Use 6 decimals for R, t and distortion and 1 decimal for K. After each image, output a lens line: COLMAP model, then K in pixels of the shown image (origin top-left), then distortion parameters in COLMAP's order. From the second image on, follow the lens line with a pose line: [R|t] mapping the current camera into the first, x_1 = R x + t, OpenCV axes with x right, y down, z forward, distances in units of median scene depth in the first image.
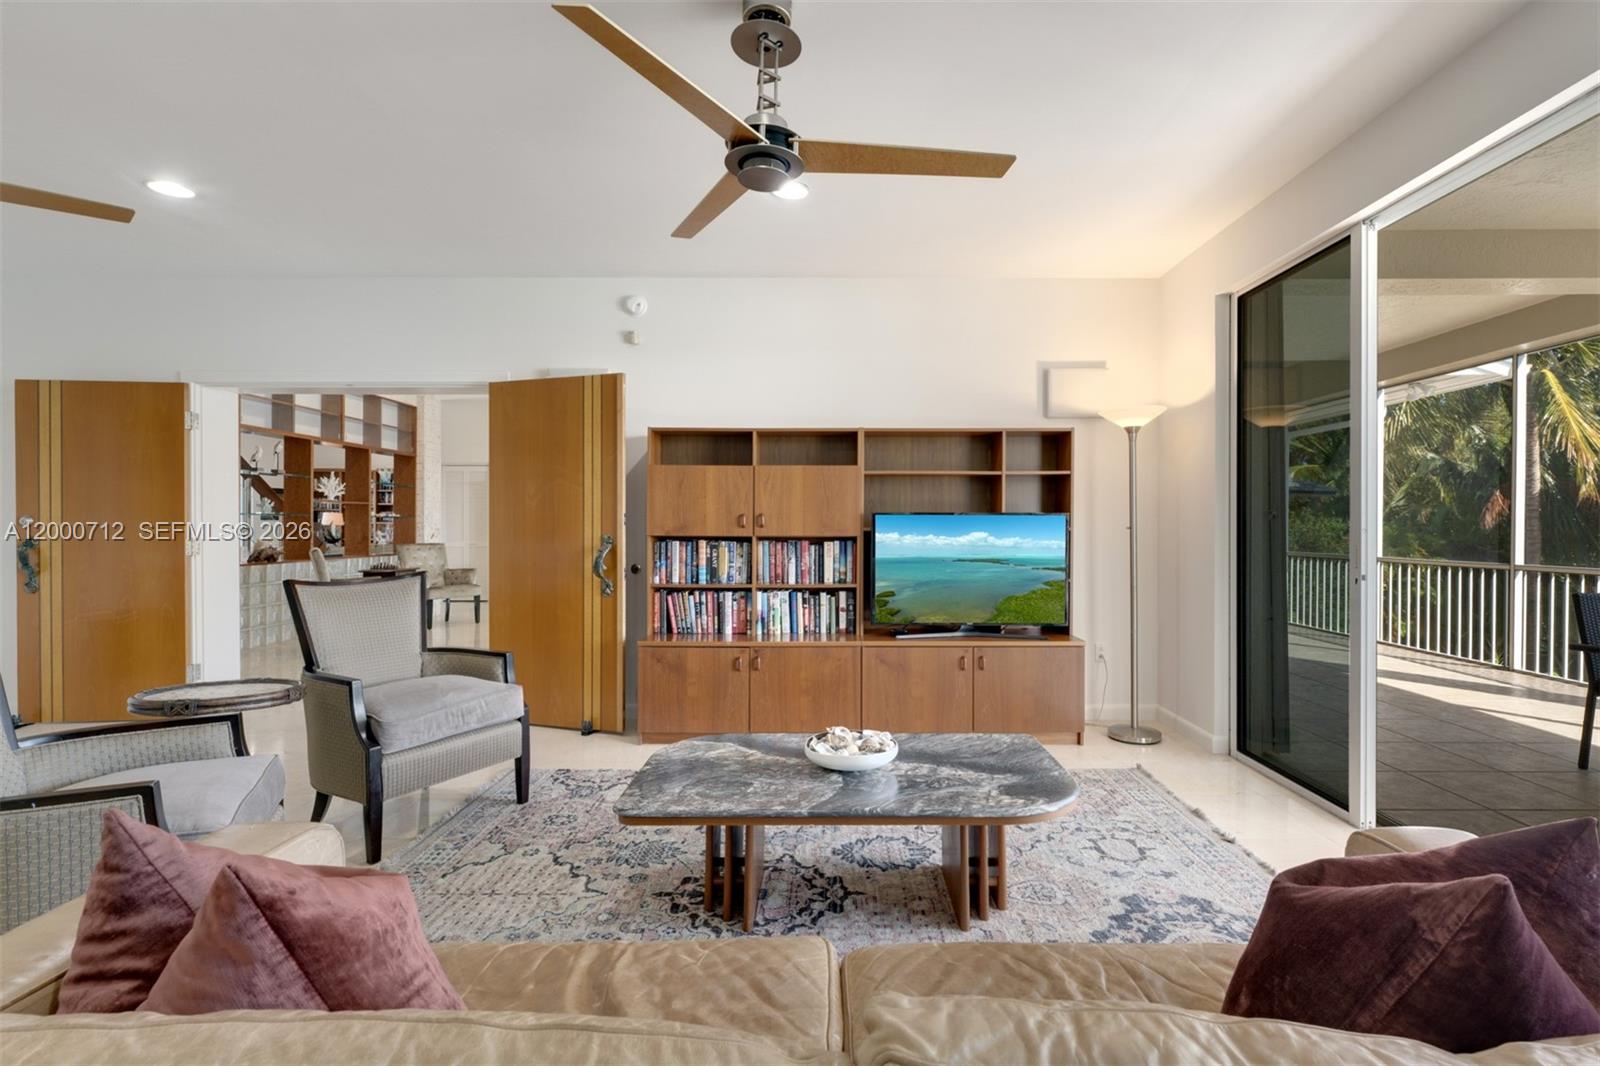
lens RADIAL K [[729.1, 0, 825.6], [0, 729.1, 532.3], [0, 0, 1]] dist [0.003031, -0.000110]
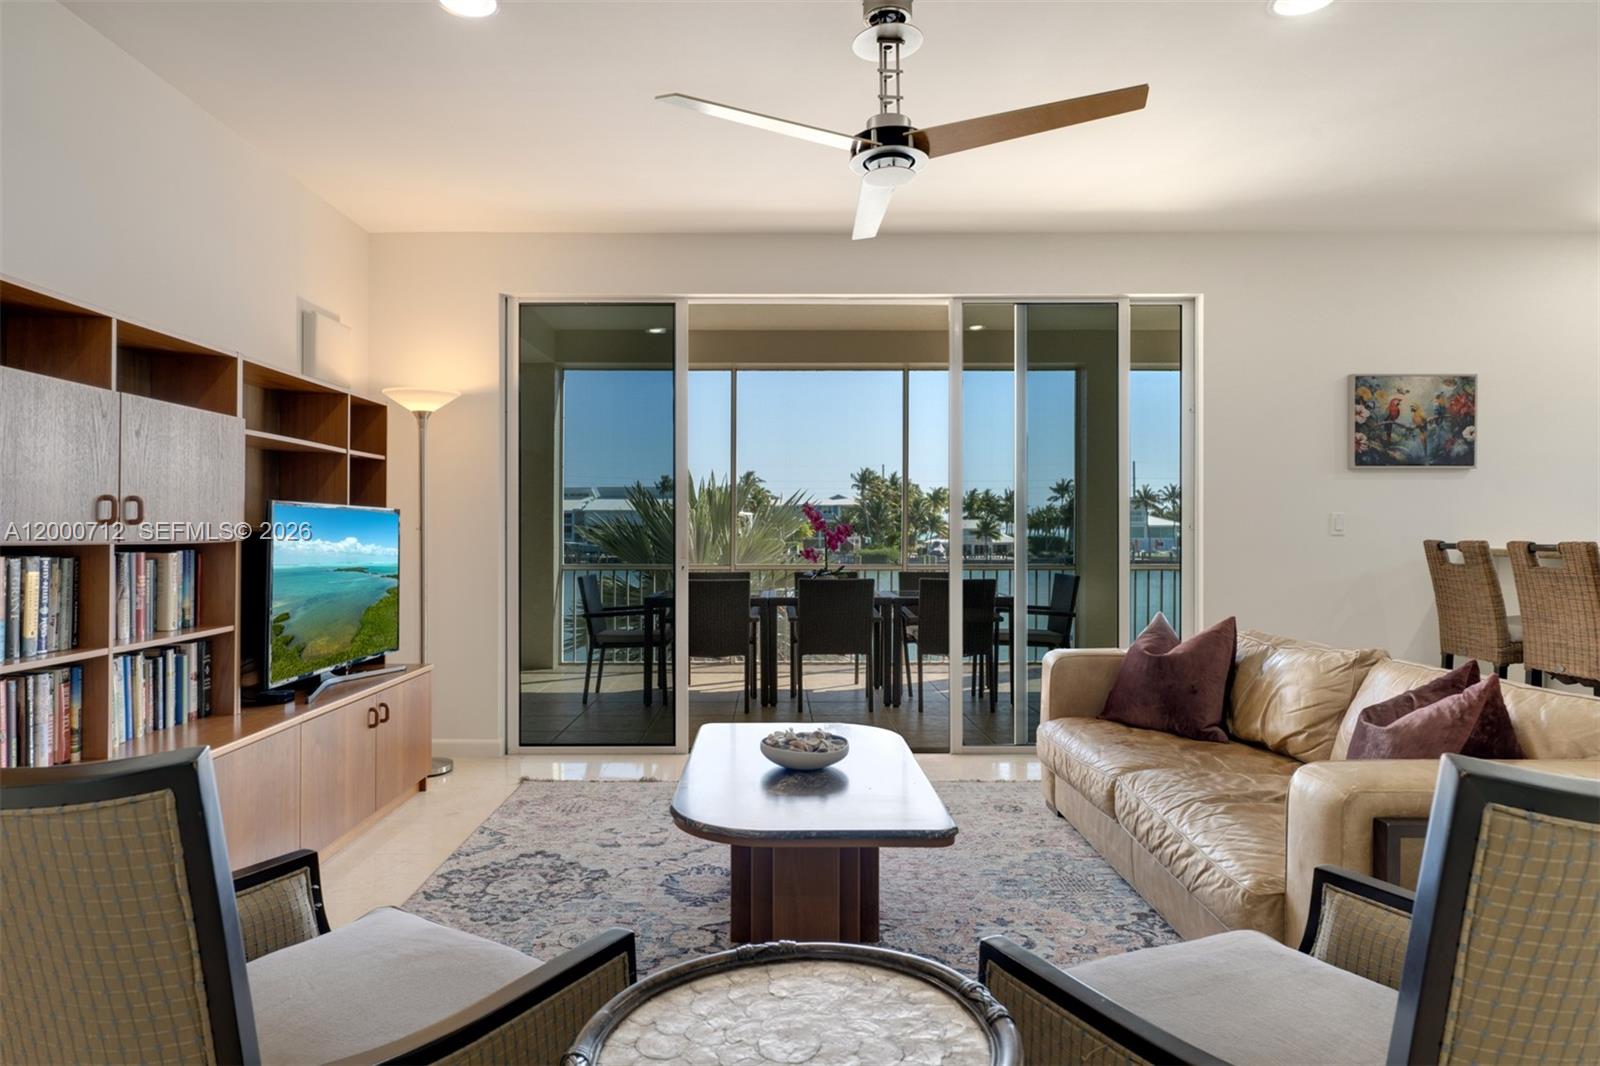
lens RADIAL K [[960.8, 0, 782.0], [0, 960.8, 527.5], [0, 0, 1]] dist [0.005164, 0.000458]
pose [[-0.006794, 0.004749, 0.999966, -0.695919], [0.009247, 0.999946, -0.004686, 0.002003], [-0.999934, 0.009214, -0.006837, 0.565602]]
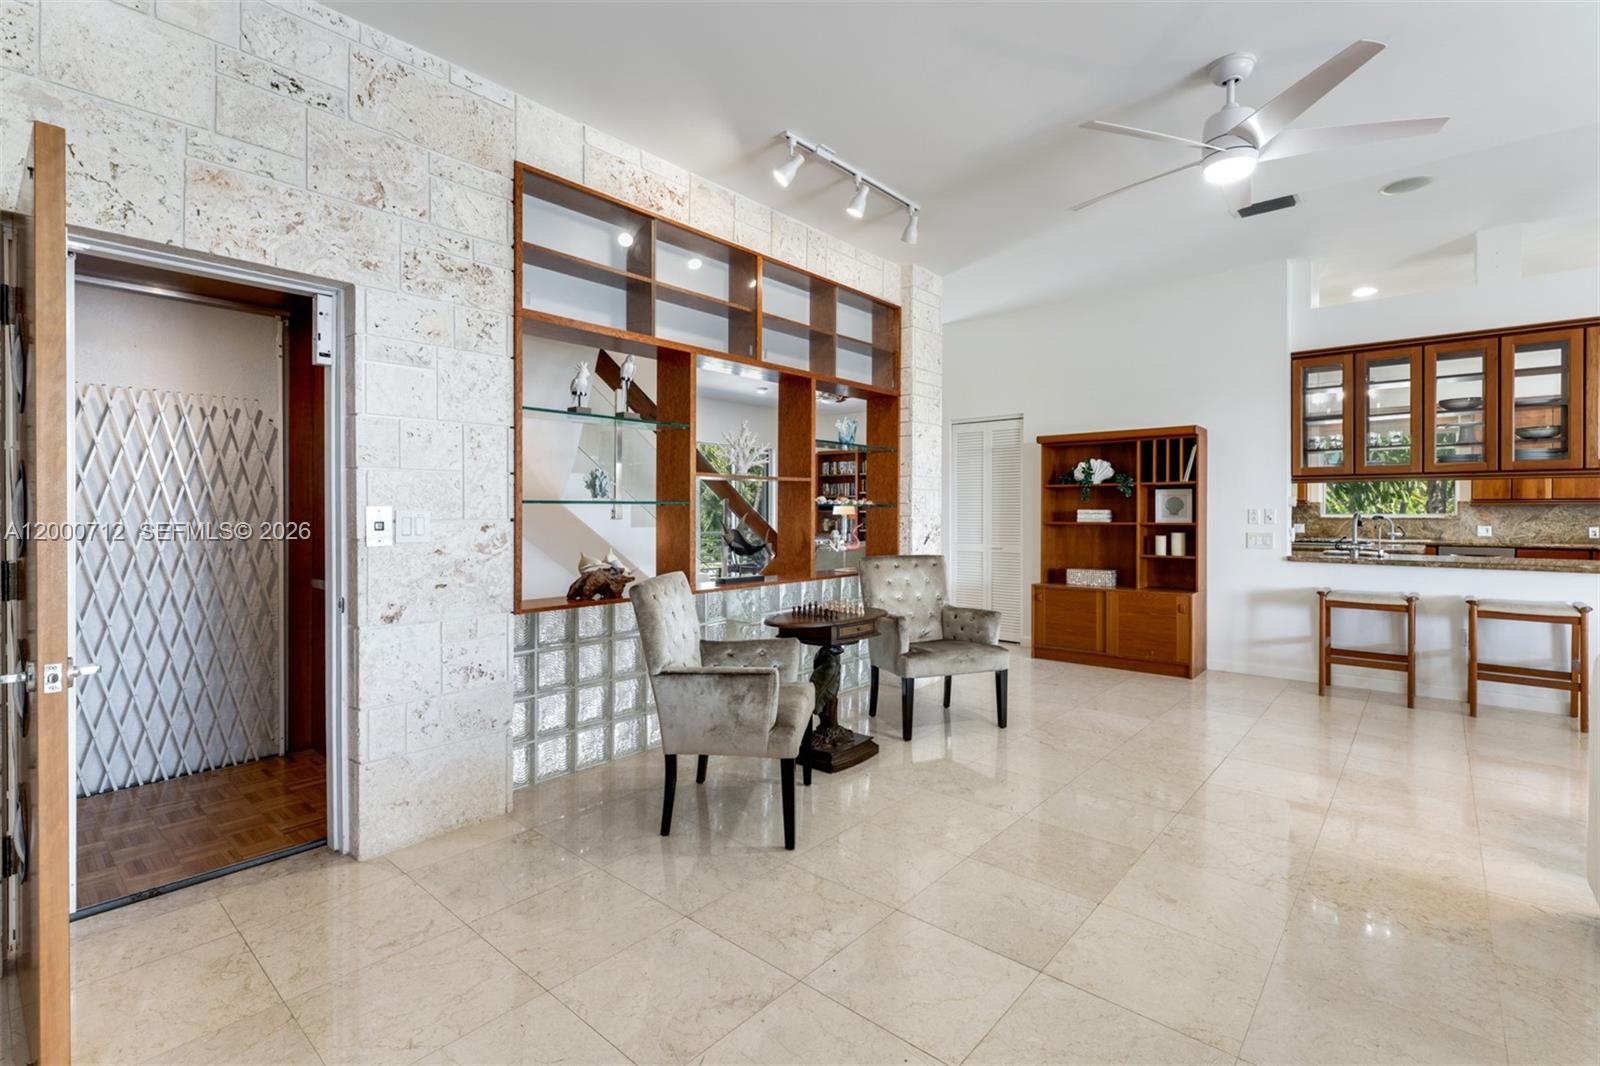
lens RADIAL K [[729.1, 0, 795.0], [0, 729.1, 511.4], [0, 0, 1]] dist [0.003031, -0.000110]
pose [[0.746828, 0.003039, -0.665010, -0.551084], [-0.004635, 0.999989, -0.000636, -0.034868], [0.665001, 0.003558, 0.746834, 1.167768]]
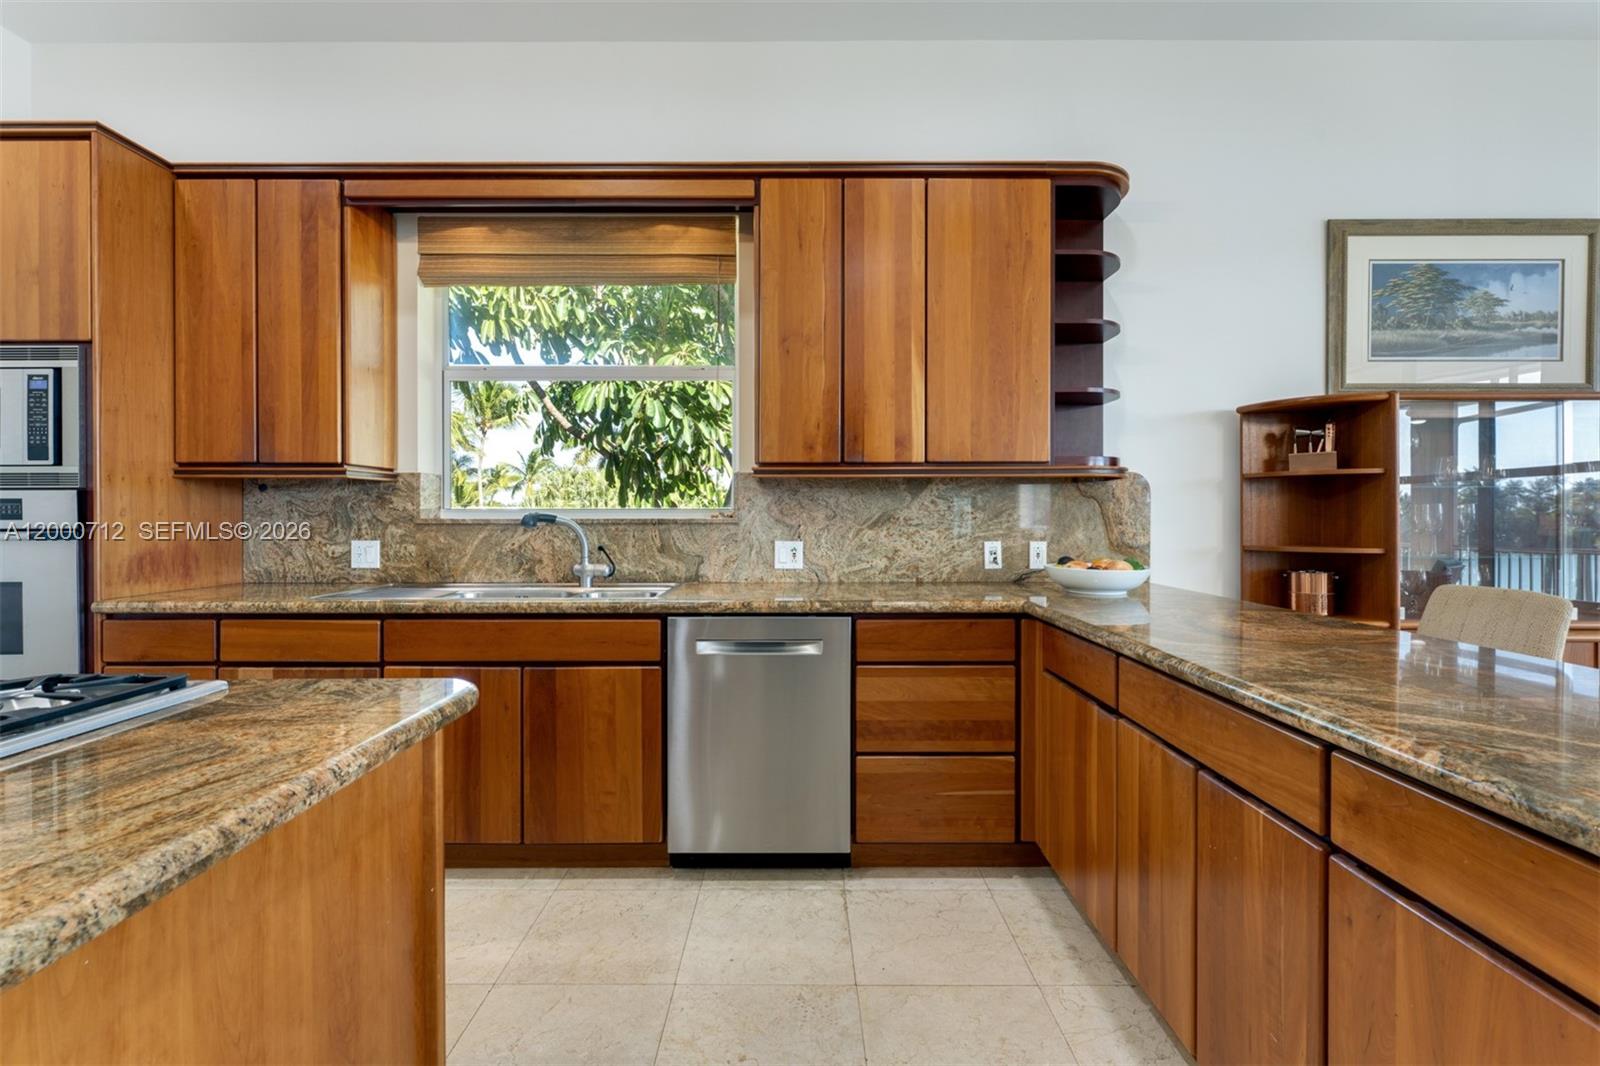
lens RADIAL K [[777.6, 0, 798.1], [0, 777.6, 521.0], [0, 0, 1]] dist [-0.001331, 0.000473]
pose [[0.999996, 0.002471, -0.001494, -0.465271], [-0.002466, 0.999993, 0.002972, -0.027883], [0.001501, -0.002969, 0.999994, 3.065378]]
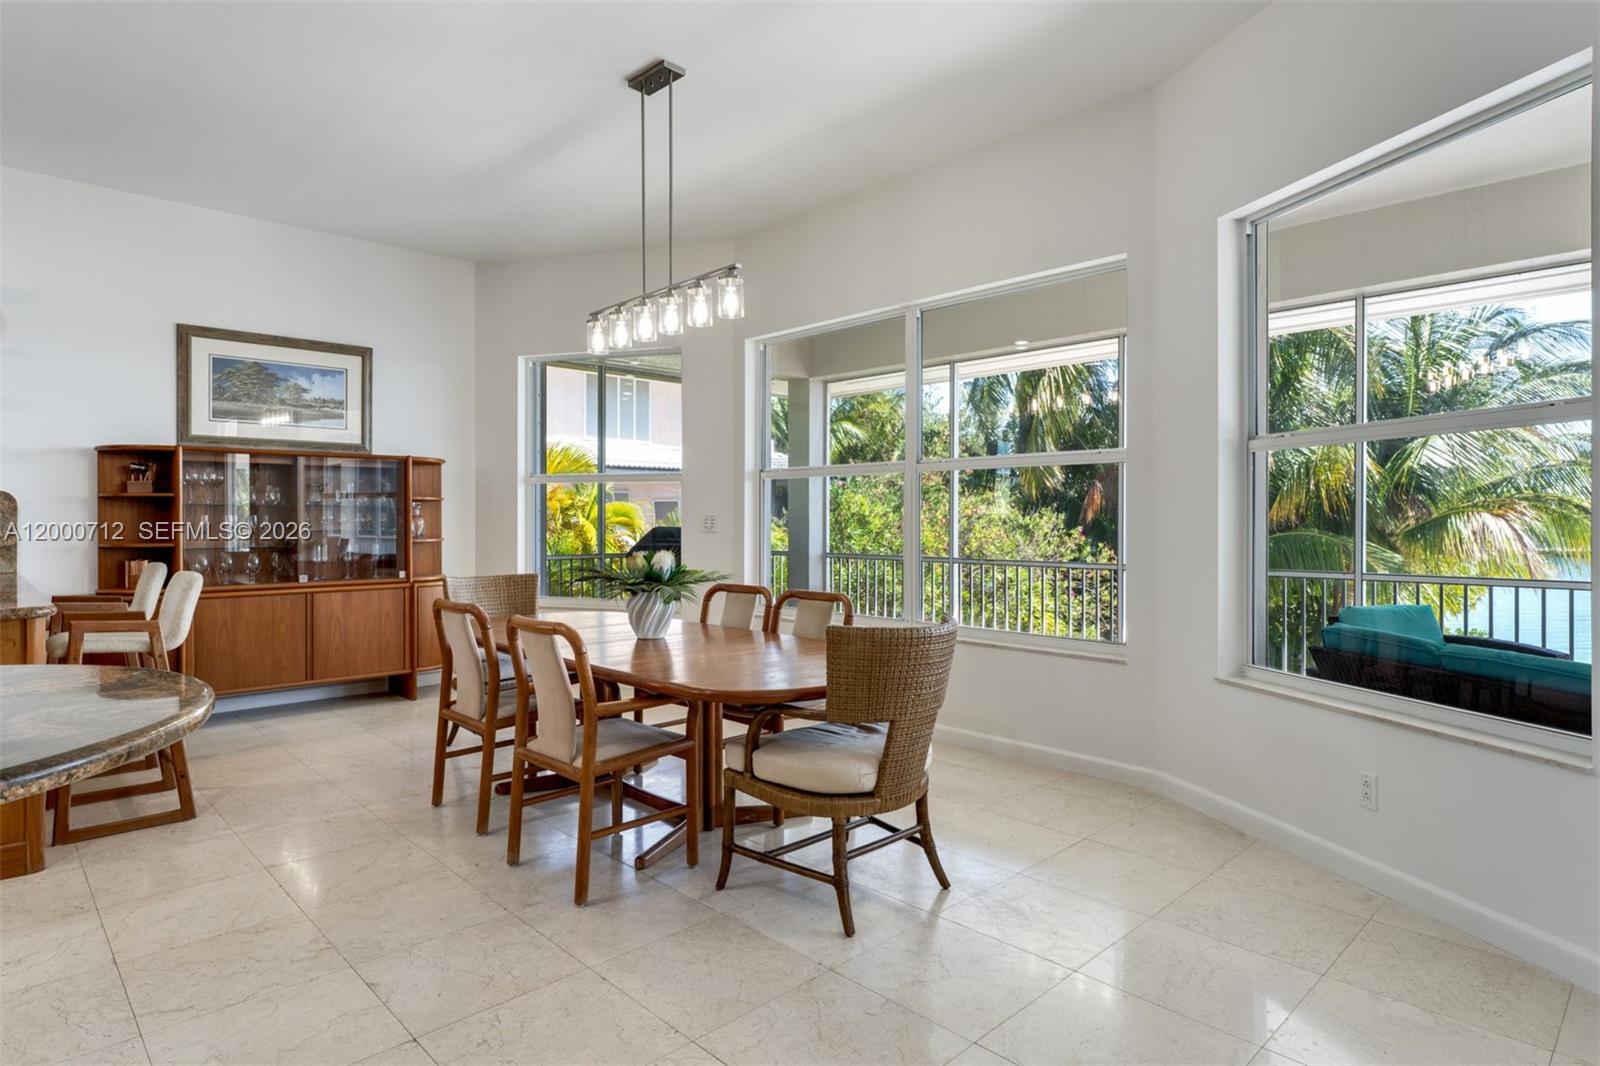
lens RADIAL K [[875.6, 0, 794.1], [0, 875.6, 516.8], [0, 0, 1]] dist [-0.000314, 0.000523]
pose [[0.715937, 0.002810, 0.698159, -0.199114], [0.004166, 0.999957, -0.008298, -0.026831], [-0.698152, 0.008849, 0.715895, 2.311850]]
